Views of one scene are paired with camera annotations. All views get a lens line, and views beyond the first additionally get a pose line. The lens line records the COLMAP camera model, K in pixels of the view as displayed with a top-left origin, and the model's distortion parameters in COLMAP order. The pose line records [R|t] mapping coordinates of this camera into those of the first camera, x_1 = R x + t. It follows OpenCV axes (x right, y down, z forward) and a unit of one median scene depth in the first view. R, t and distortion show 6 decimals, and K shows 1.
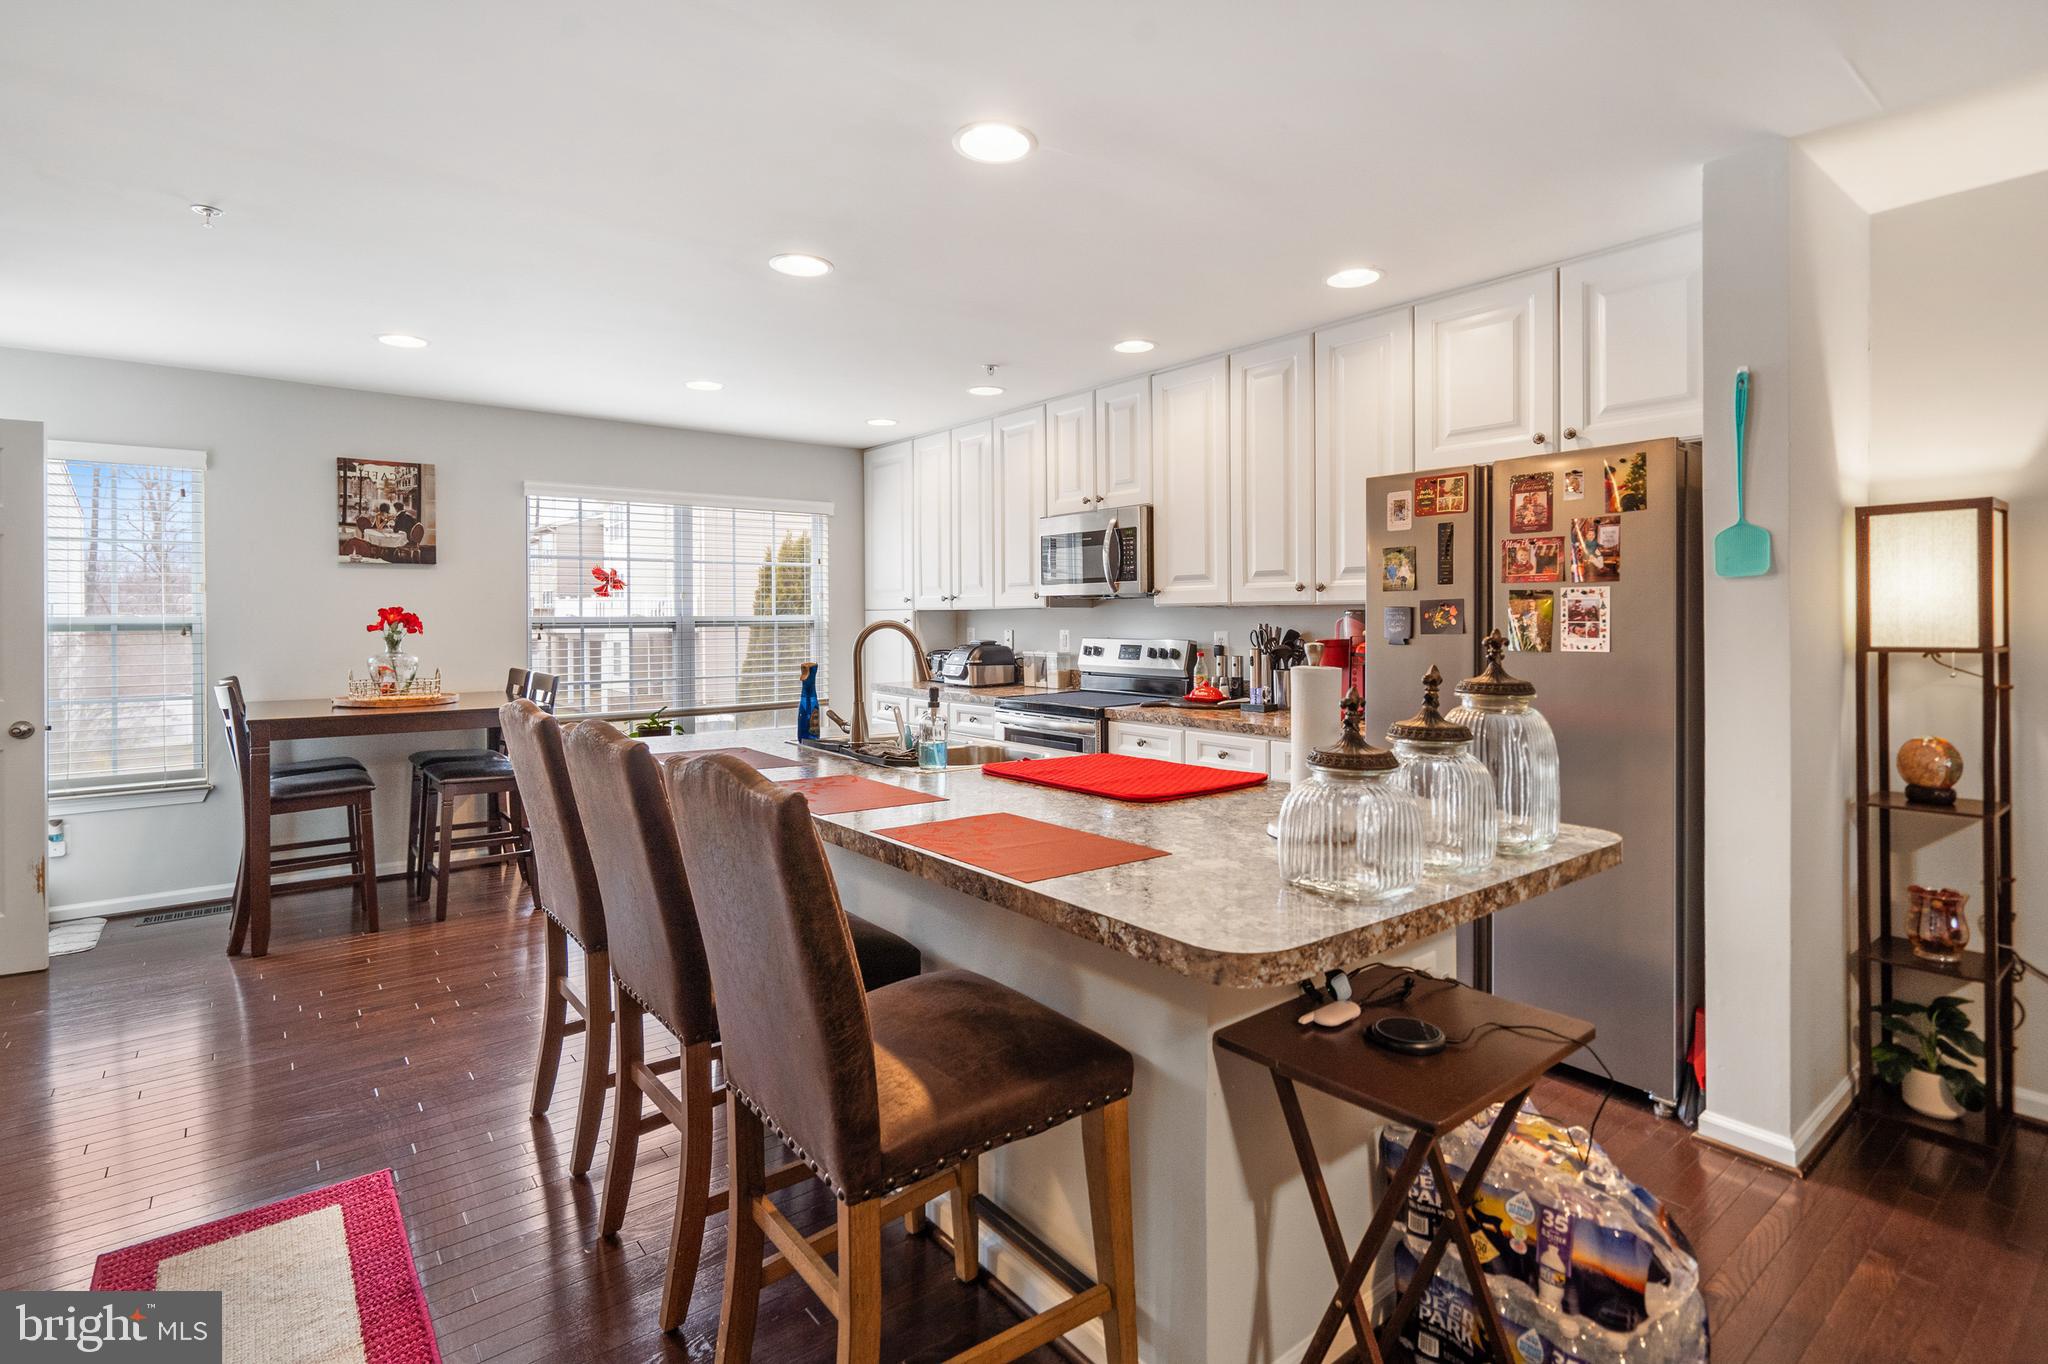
lens RADIAL K [[993.2, 0, 1024.7], [0, 993.2, 610.1], [0, 0, 1]] dist [-0.001222, 0.001058]
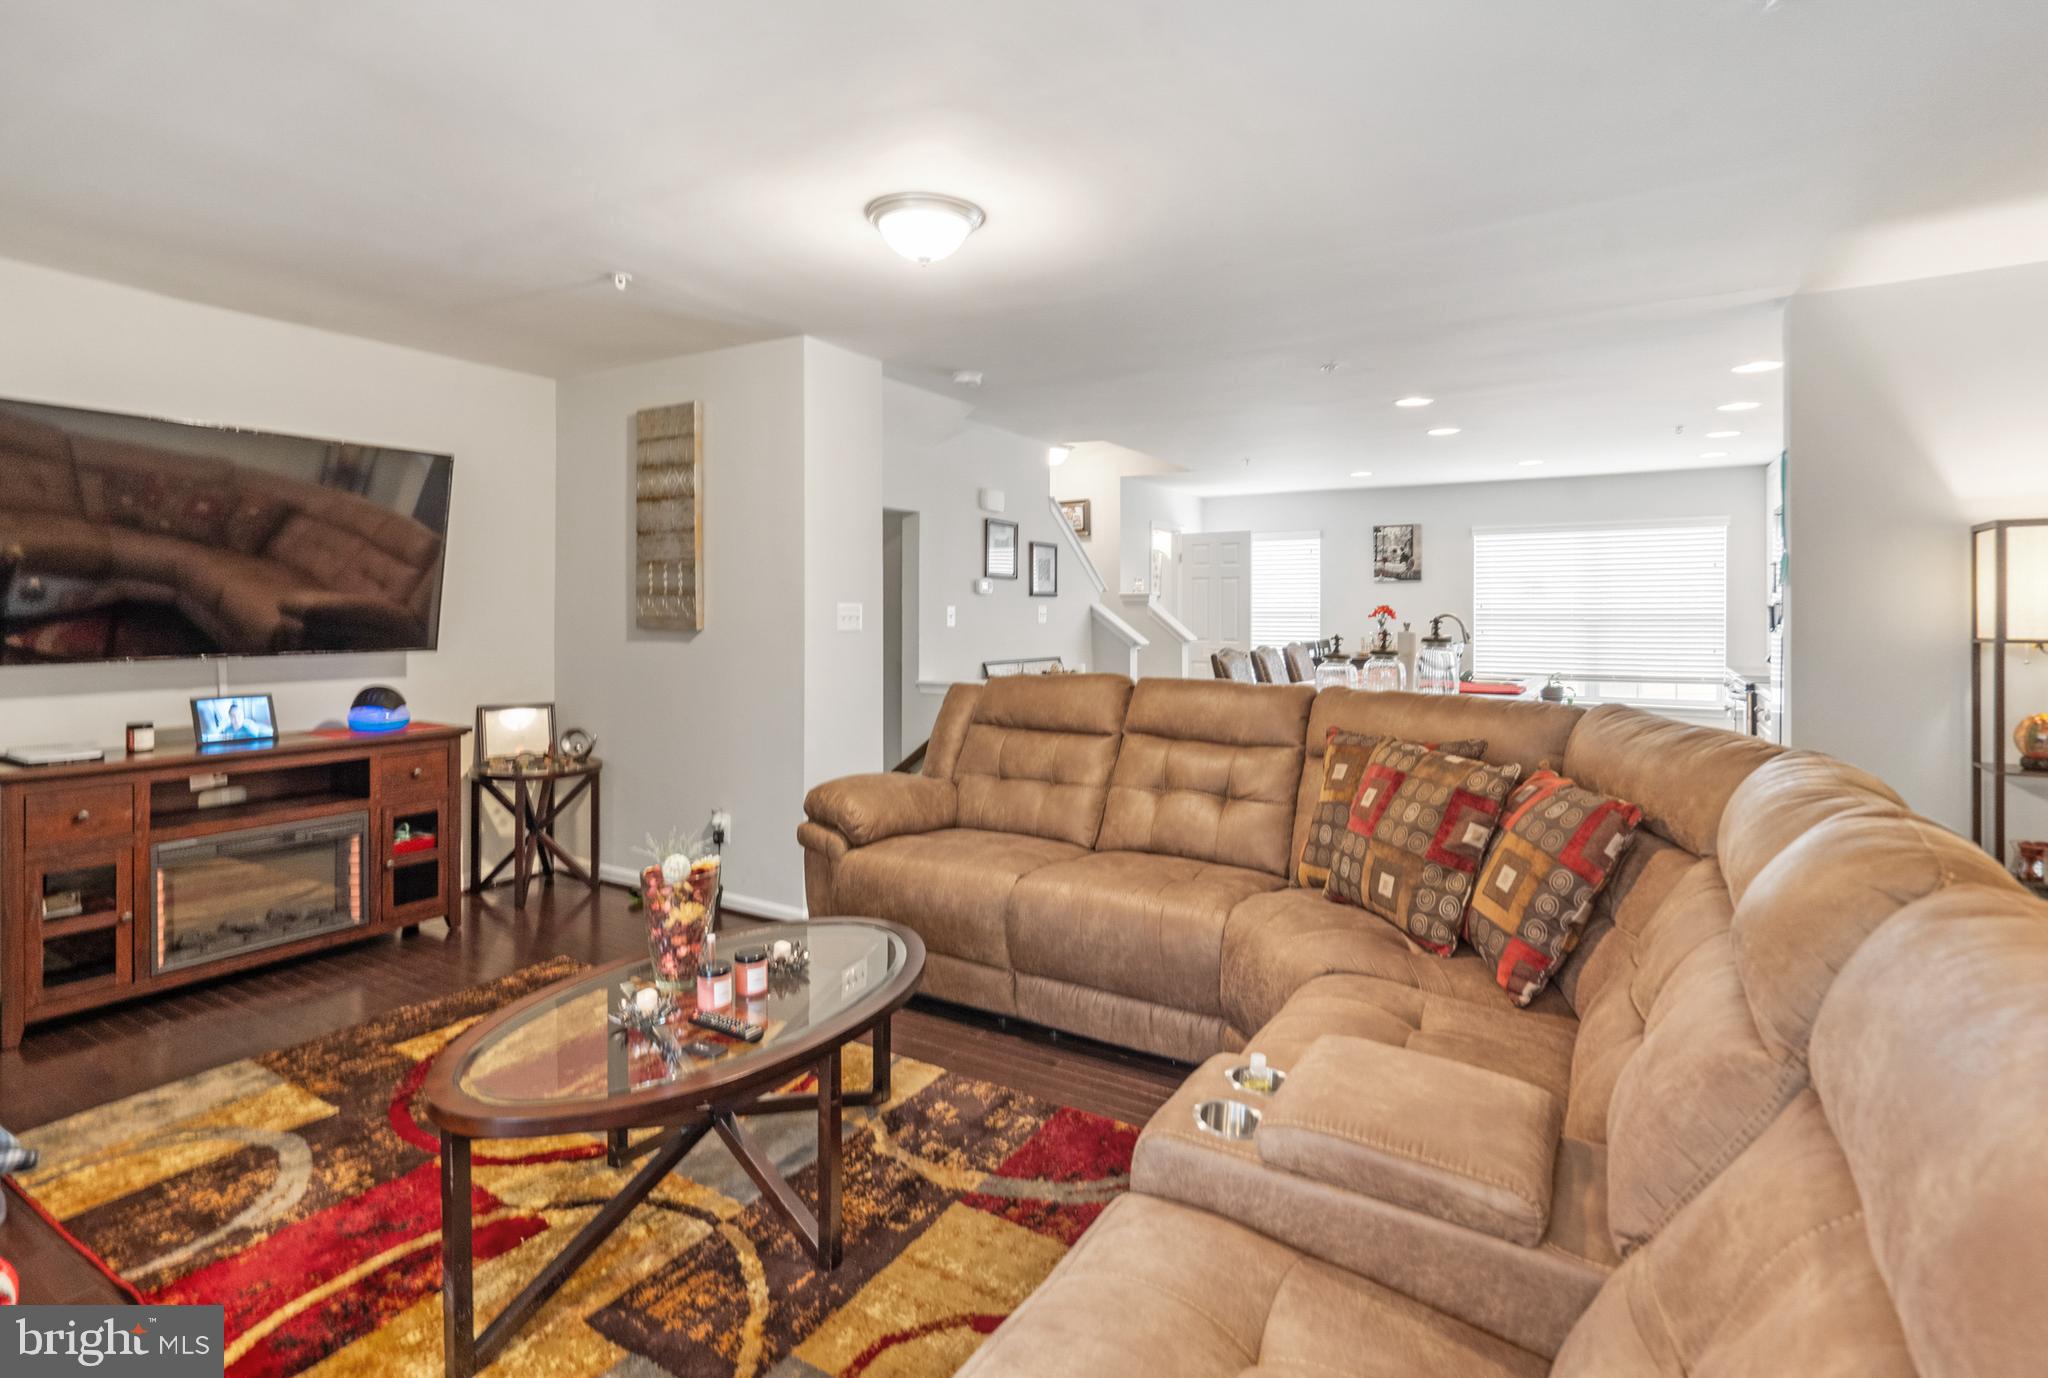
lens RADIAL K [[1018.2, 0, 1019.5], [0, 1018.2, 617.1], [0, 0, 1]] dist [0.001040, 0.000402]
pose [[0.338070, 0.008569, -0.941082, 0.976013], [0.005170, 0.999927, 0.010962, -0.004821], [0.941107, -0.008571, 0.338001, -0.316443]]
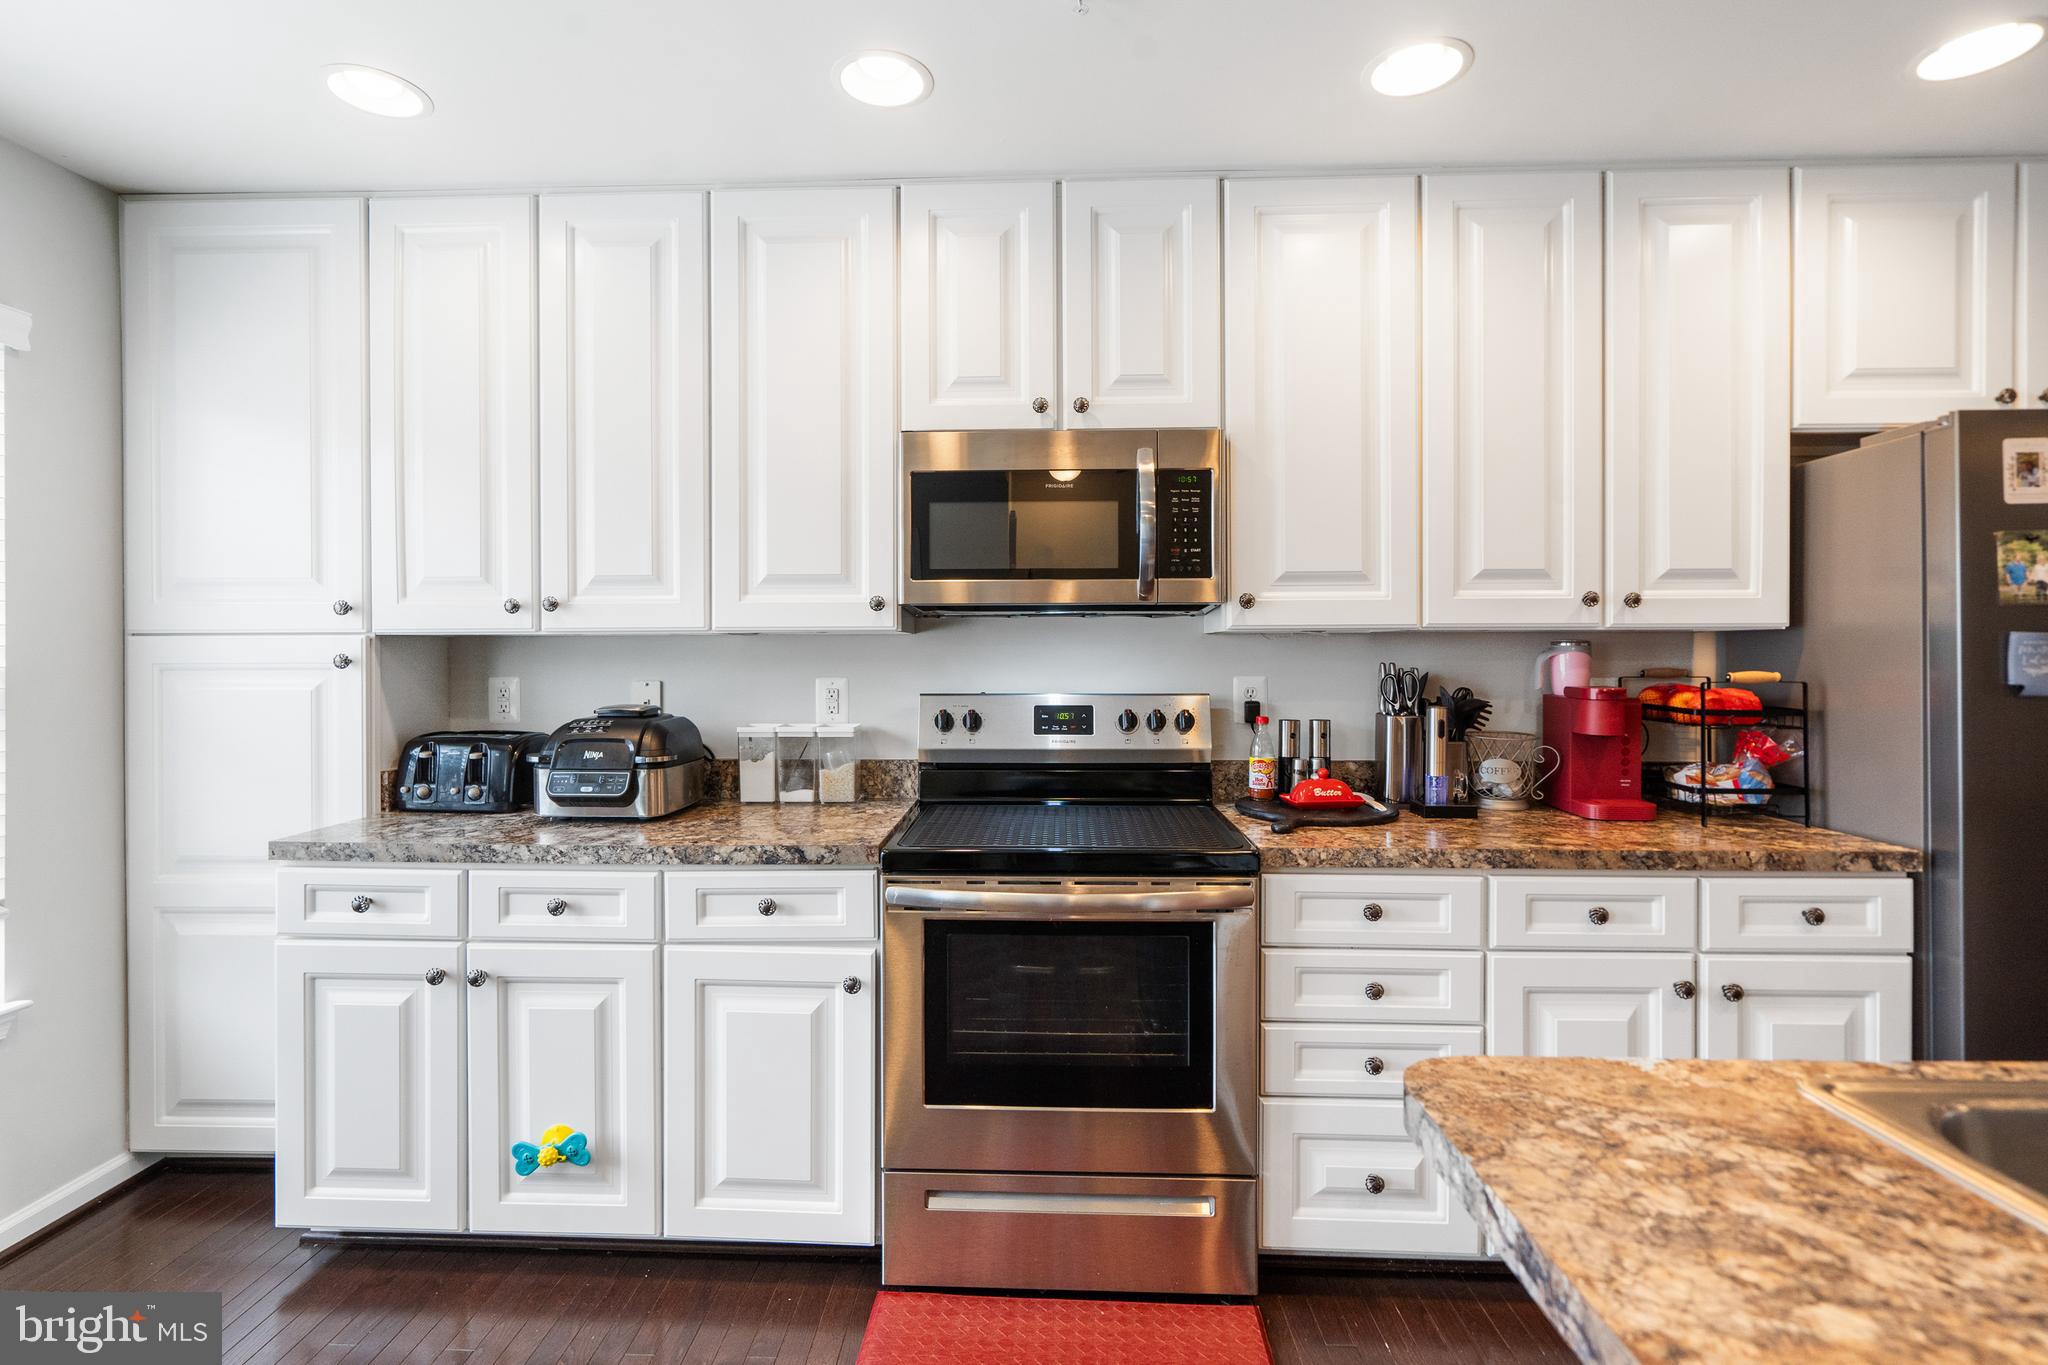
lens RADIAL K [[951.0, 0, 1023.4], [0, 951.0, 657.6], [0, 0, 1]] dist [-0.001143, 0.000655]
pose [[0.643437, -0.002043, 0.765496, -0.320354], [-0.002563, 0.999985, 0.004824, 0.007999], [-0.765495, -0.005066, 0.643422, 0.779393]]
